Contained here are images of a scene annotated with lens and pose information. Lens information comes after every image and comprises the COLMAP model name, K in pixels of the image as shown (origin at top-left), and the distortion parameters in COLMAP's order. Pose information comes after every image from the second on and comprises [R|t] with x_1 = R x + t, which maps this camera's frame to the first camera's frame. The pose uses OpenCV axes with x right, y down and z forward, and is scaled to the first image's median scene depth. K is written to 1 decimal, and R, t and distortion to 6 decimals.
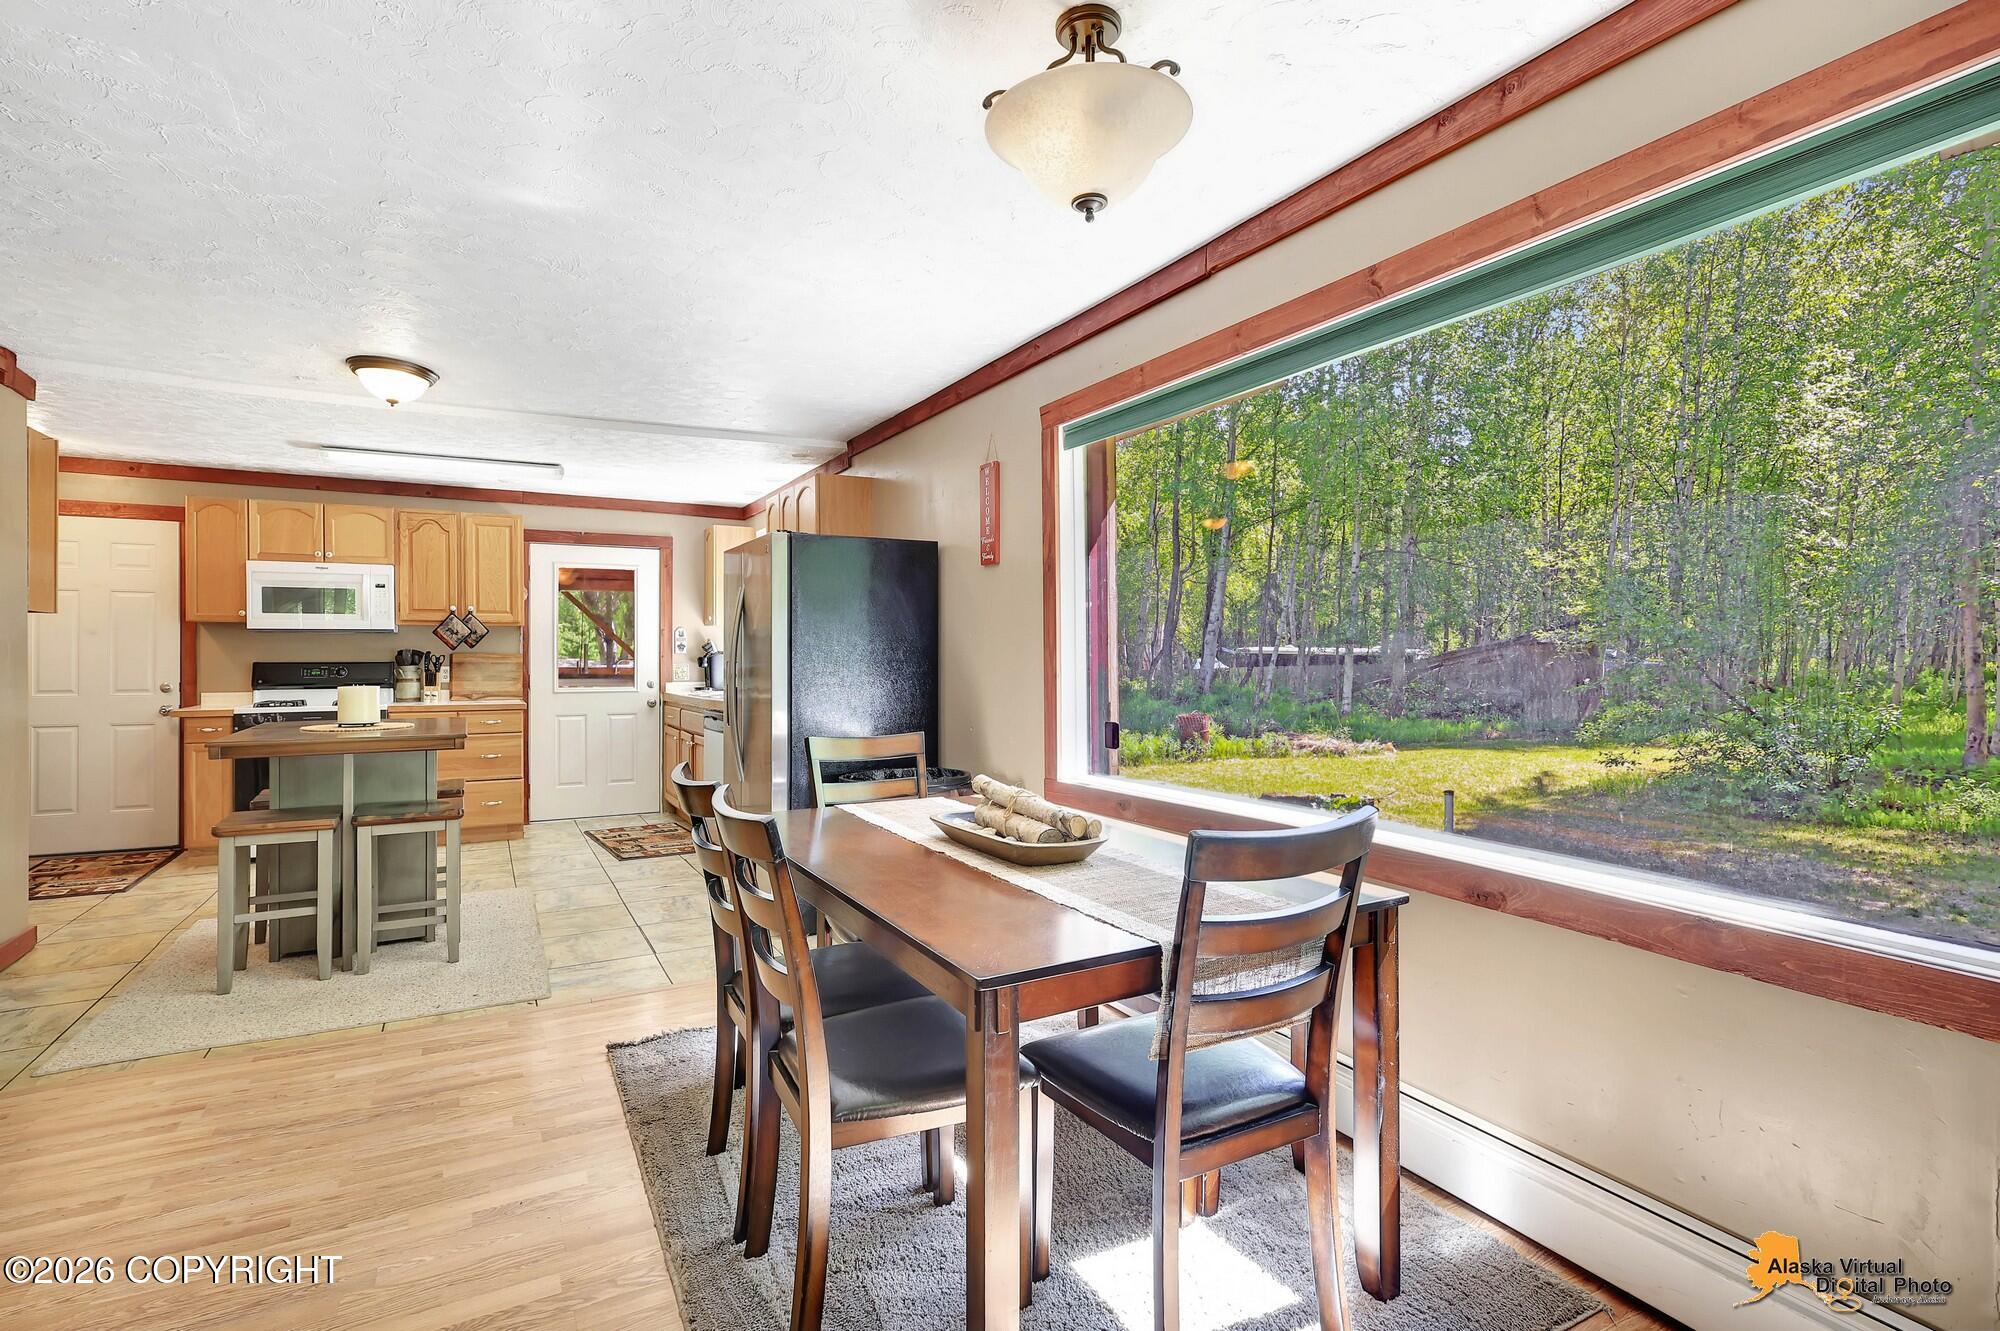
lens RADIAL K [[953.8, 0, 991.5], [0, 953.8, 655.4], [0, 0, 1]] dist [-0.000208, 0.000829]
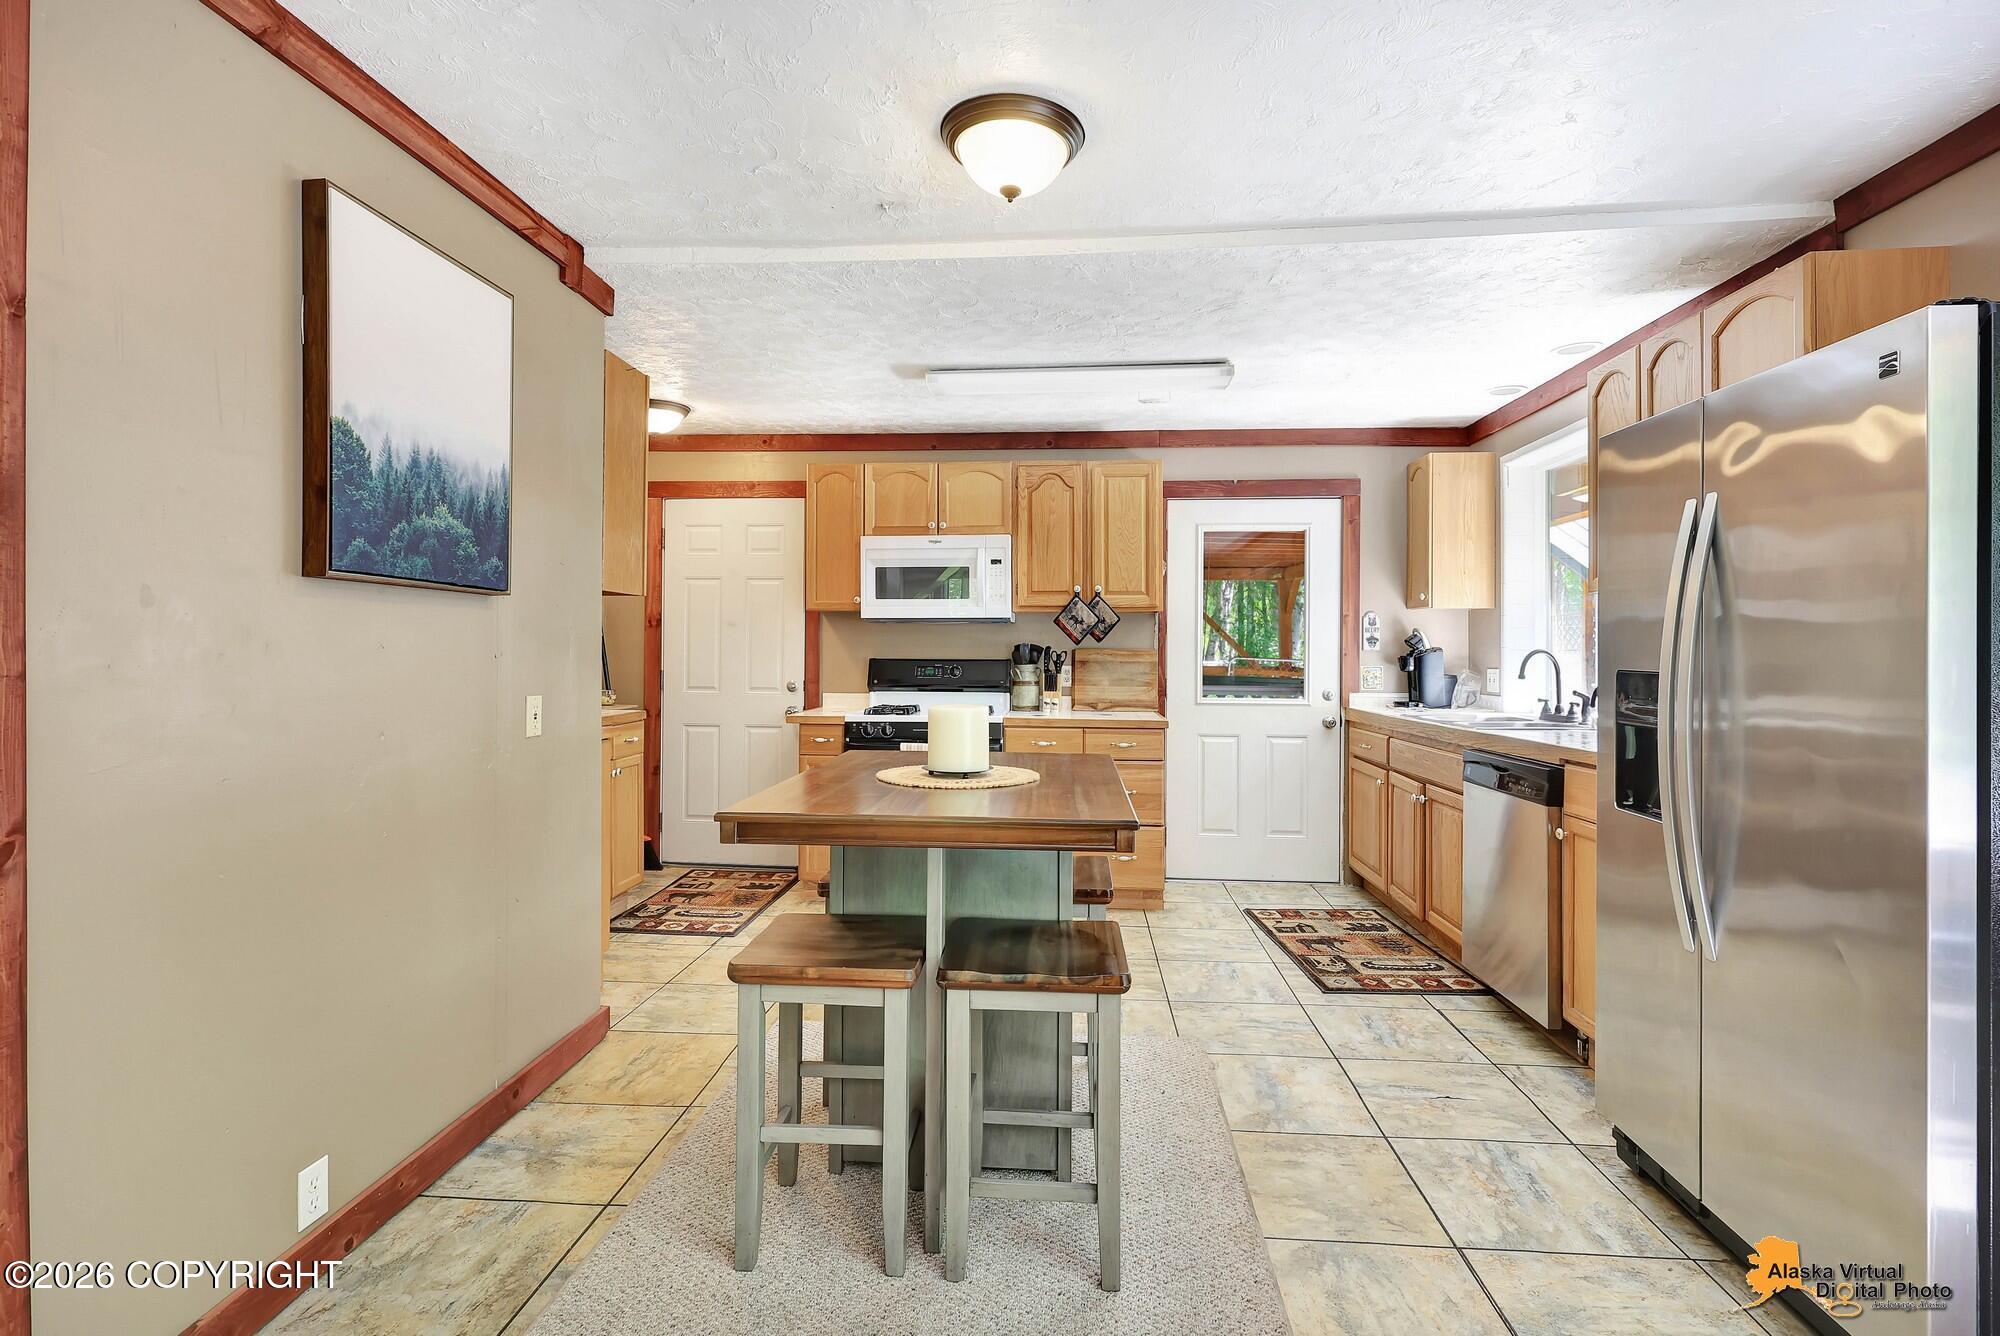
lens RADIAL K [[967.7, 0, 1001.9], [0, 967.7, 646.4], [0, 0, 1]] dist [0.001704, 0.000330]
pose [[0.842244, 0.003157, -0.539087, -0.213066], [-0.005844, 0.999978, -0.003274, -0.001393], [0.539064, 0.005908, 0.842244, 0.341140]]
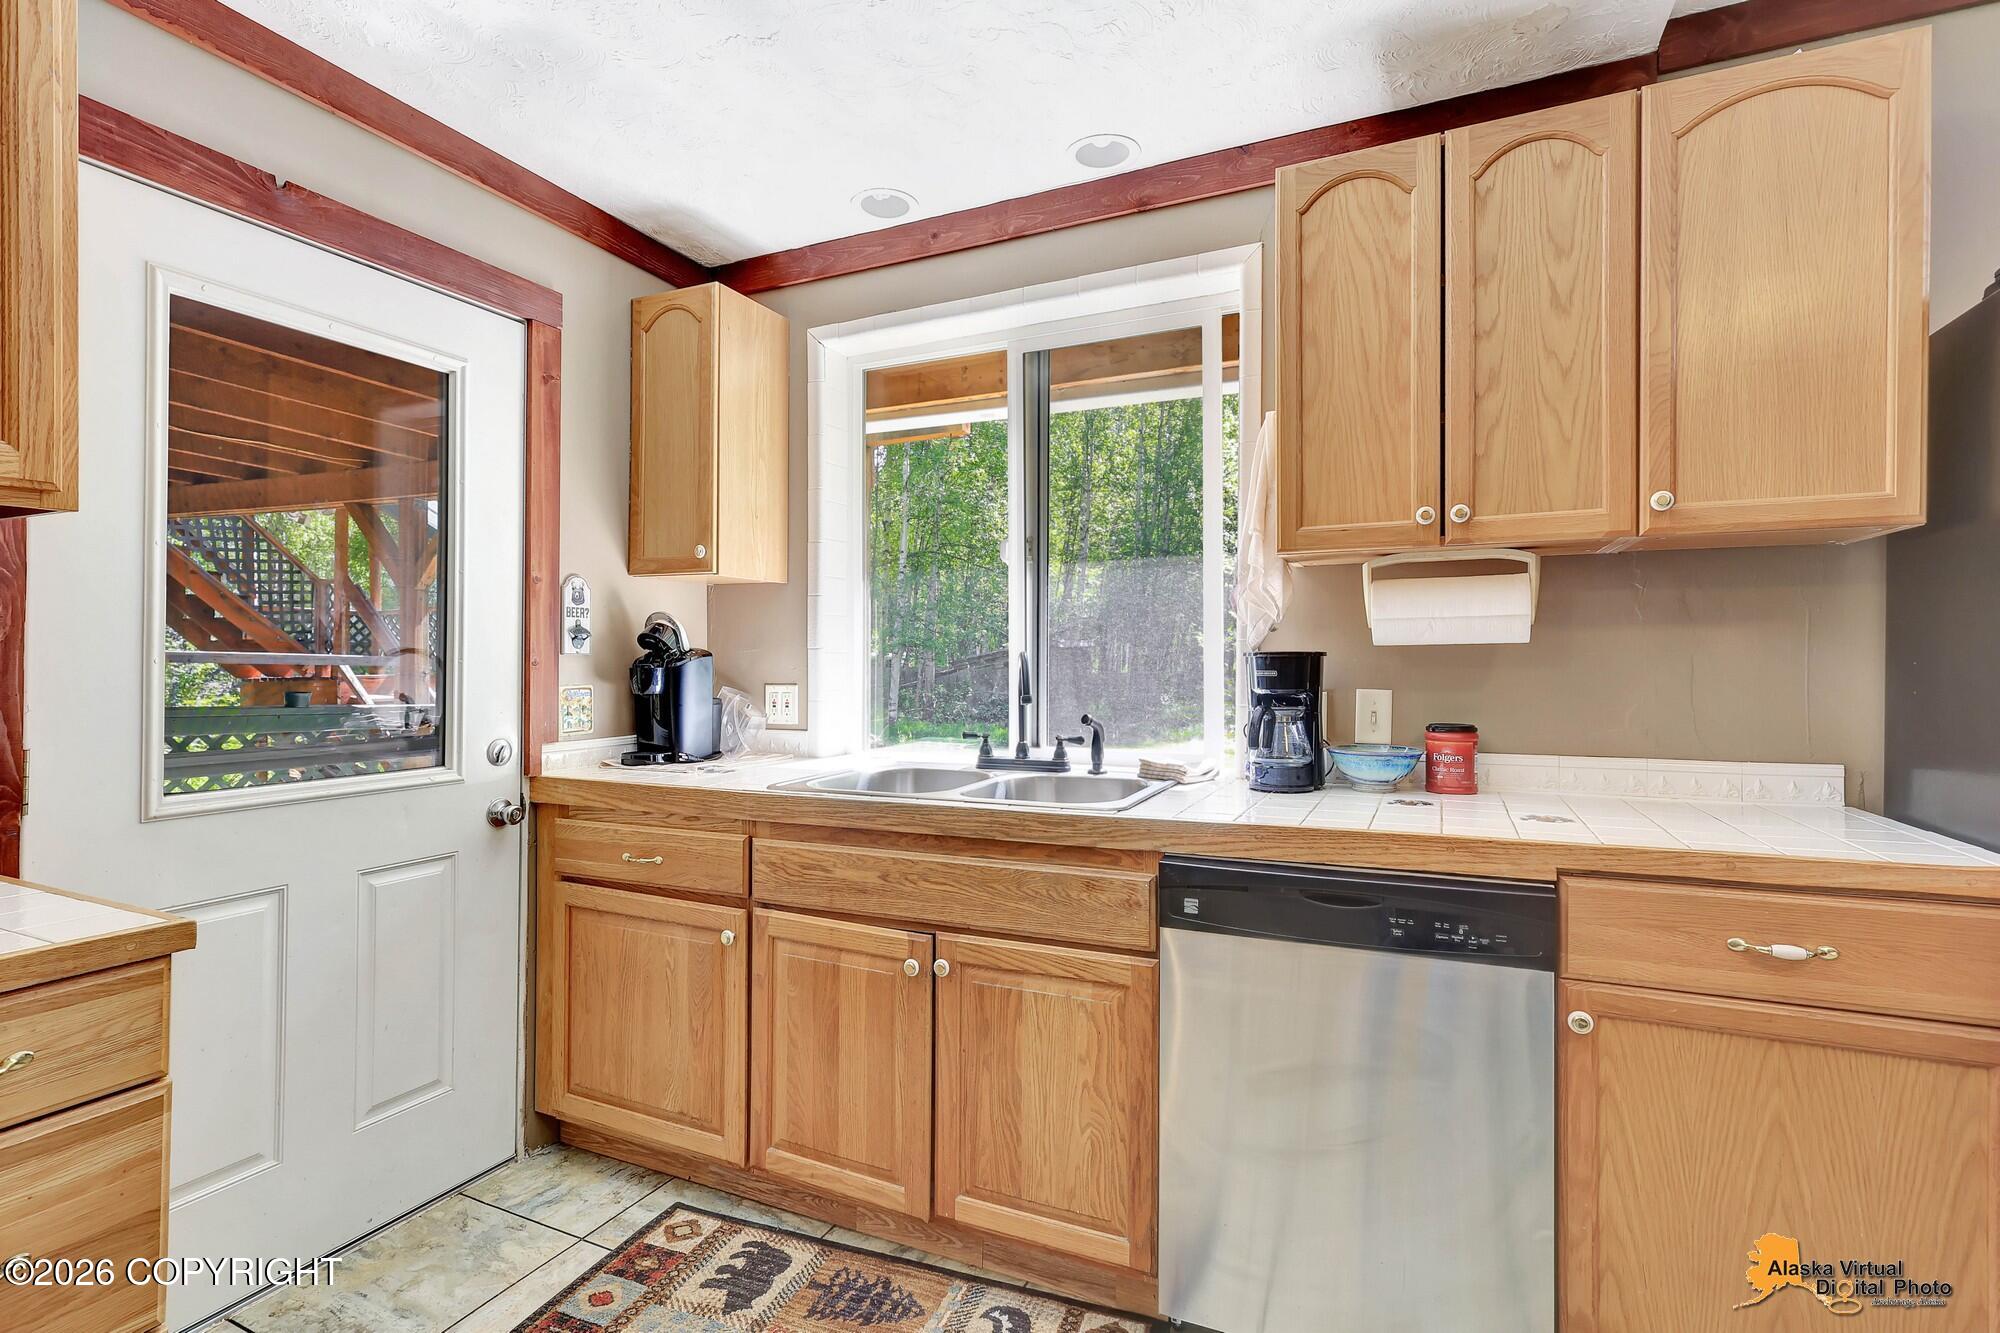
lens RADIAL K [[945.1, 0, 1000.0], [0, 945.1, 666.5], [0, 0, 1]] dist [-0.000808, 0.000092]
pose [[0.808185, -0.001078, 0.588928, -0.481358], [-0.001528, 0.999991, 0.003928, 0.000880], [-0.588927, -0.004075, 0.808176, 0.780930]]
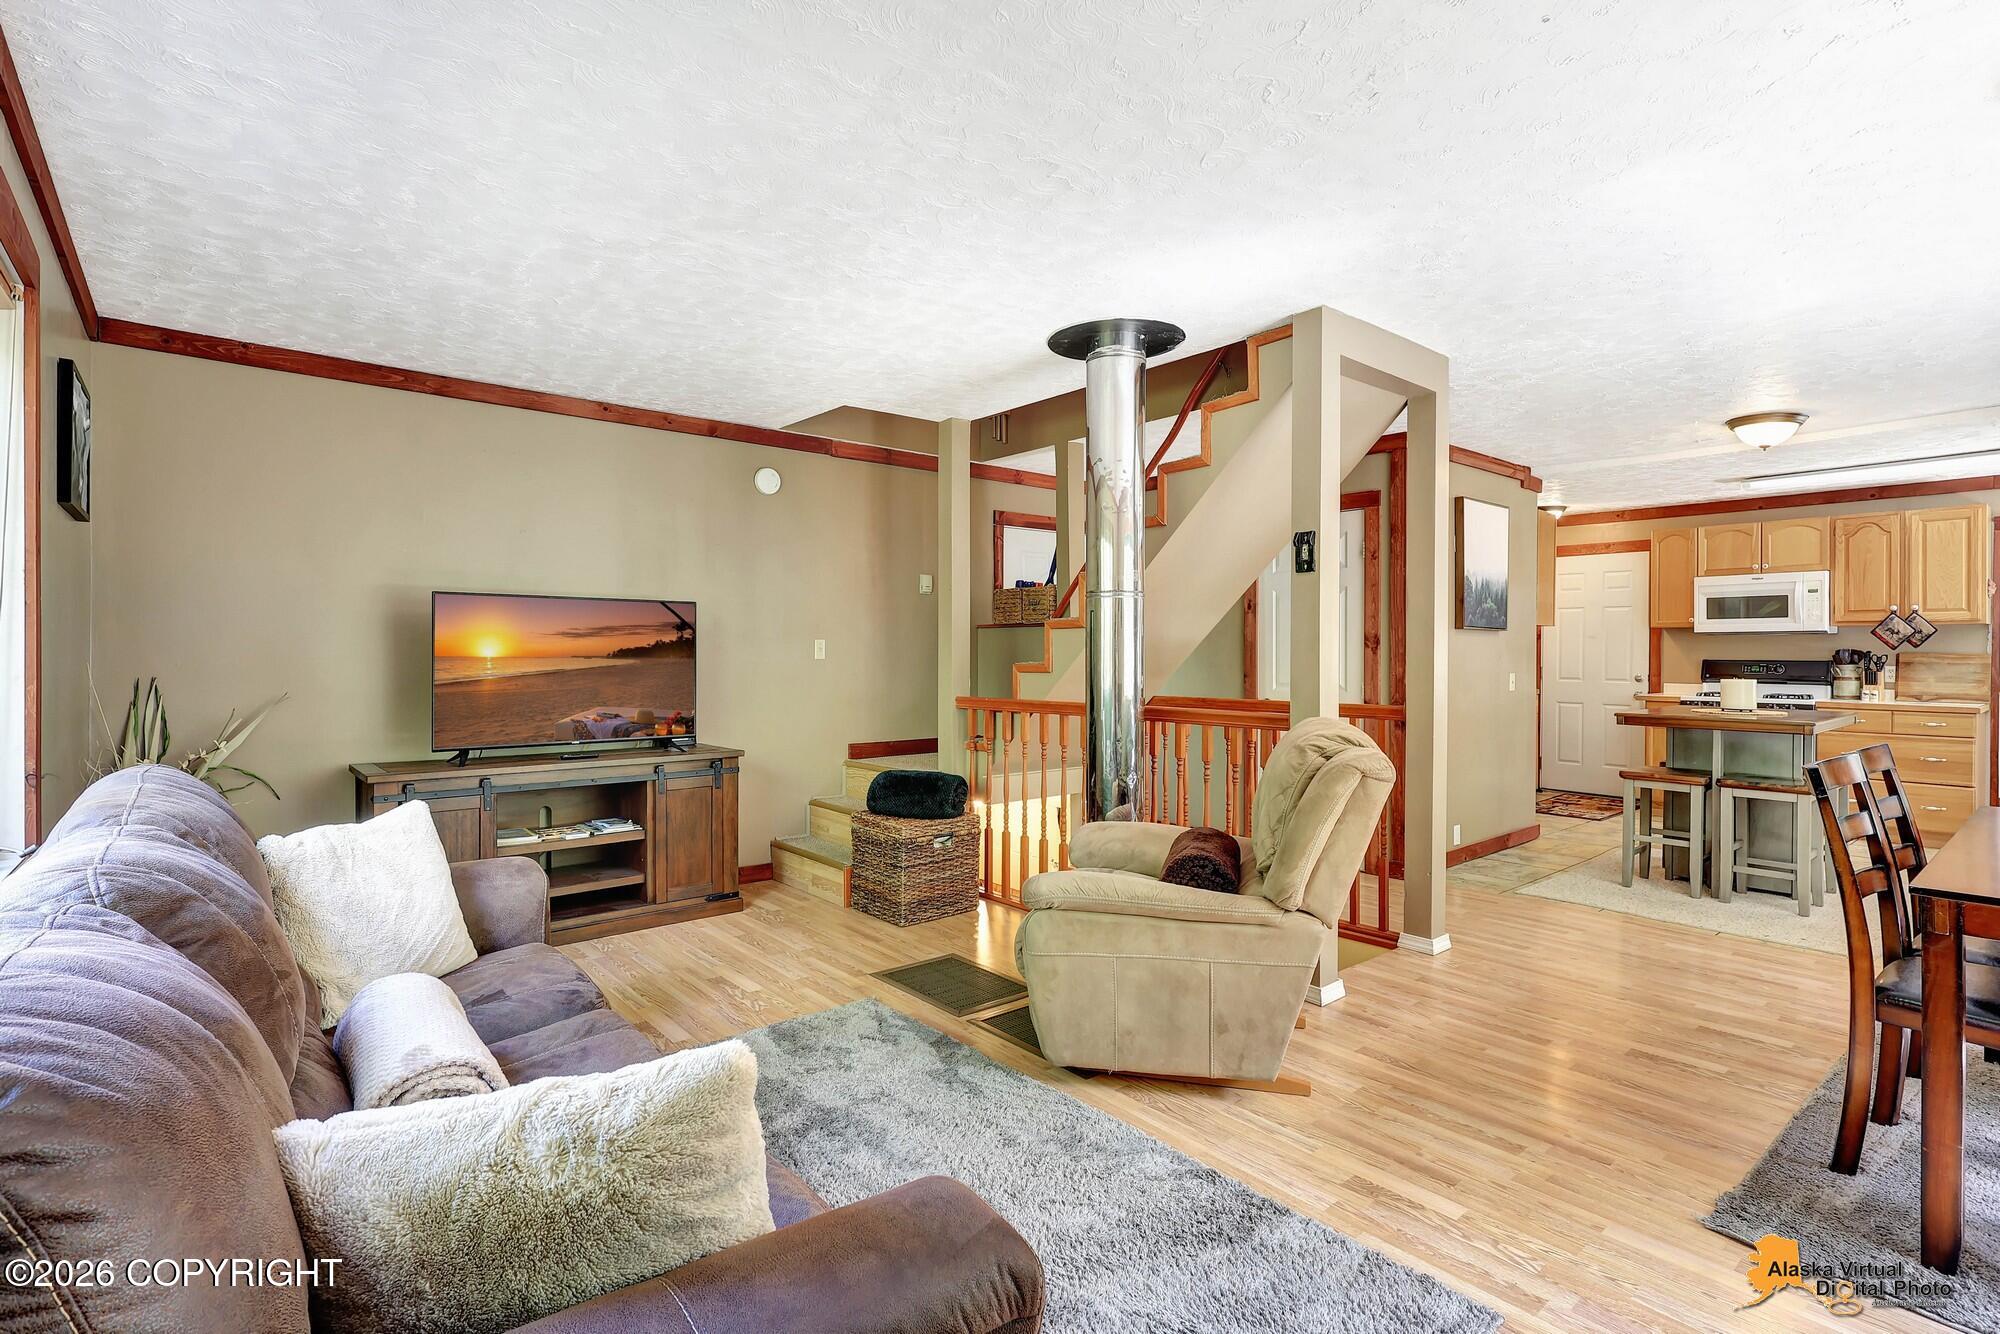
lens RADIAL K [[953.8, 0, 991.5], [0, 953.8, 656.9], [0, 0, 1]] dist [-0.000208, 0.000829]
pose [[0.201224, 0.009083, -0.979503, 0.238789], [-0.004734, 0.999954, 0.008300, -0.002097], [0.979534, 0.002967, 0.201258, -0.137216]]
